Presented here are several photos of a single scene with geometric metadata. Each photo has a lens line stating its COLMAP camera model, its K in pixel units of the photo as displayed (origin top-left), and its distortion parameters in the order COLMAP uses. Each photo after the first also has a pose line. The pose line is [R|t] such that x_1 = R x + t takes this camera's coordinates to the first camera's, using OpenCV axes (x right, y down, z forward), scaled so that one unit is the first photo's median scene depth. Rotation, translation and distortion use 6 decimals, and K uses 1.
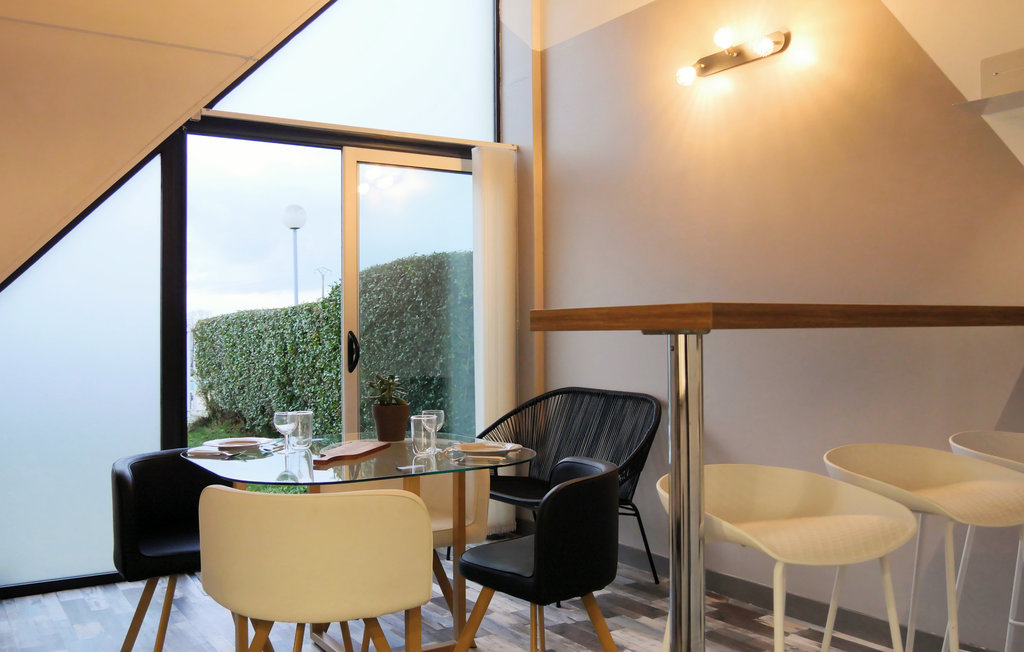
lens RADIAL K [[877.5, 0, 496.4], [0, 877.5, 320.2], [0, 0, 1]] dist [-0.029492, 0.008487]
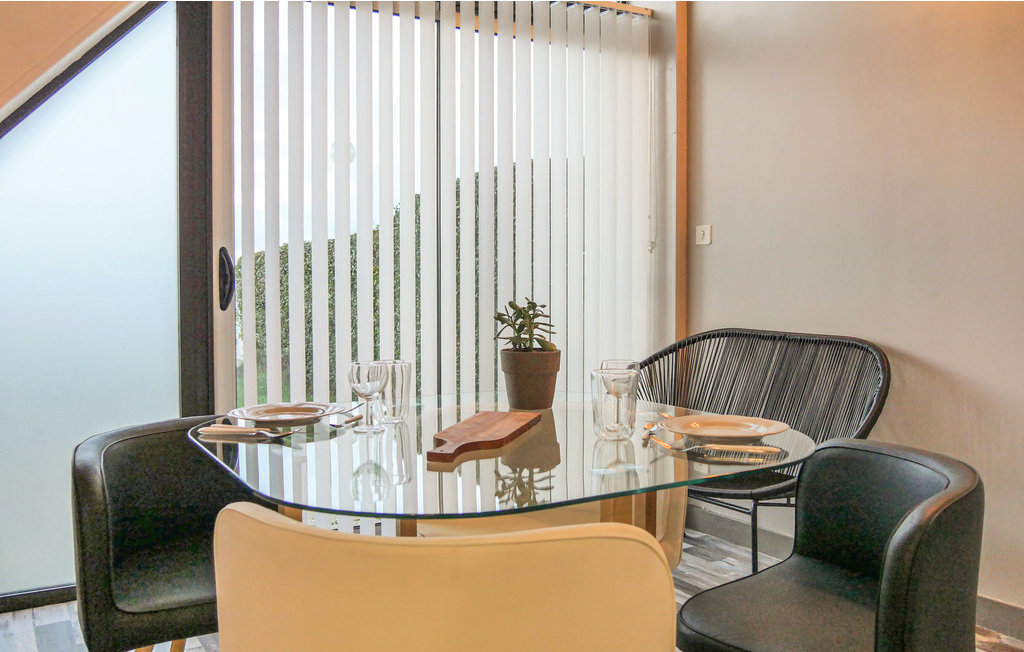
lens RADIAL K [[823.6, 0, 513.8], [0, 823.6, 313.3], [0, 0, 1]] dist [-0.005299, -0.000214]
pose [[0.999826, 0.006149, -0.017604, -0.106100], [-0.005242, 0.998681, 0.051083, 0.034989], [0.017895, -0.050981, 0.998539, 0.360257]]
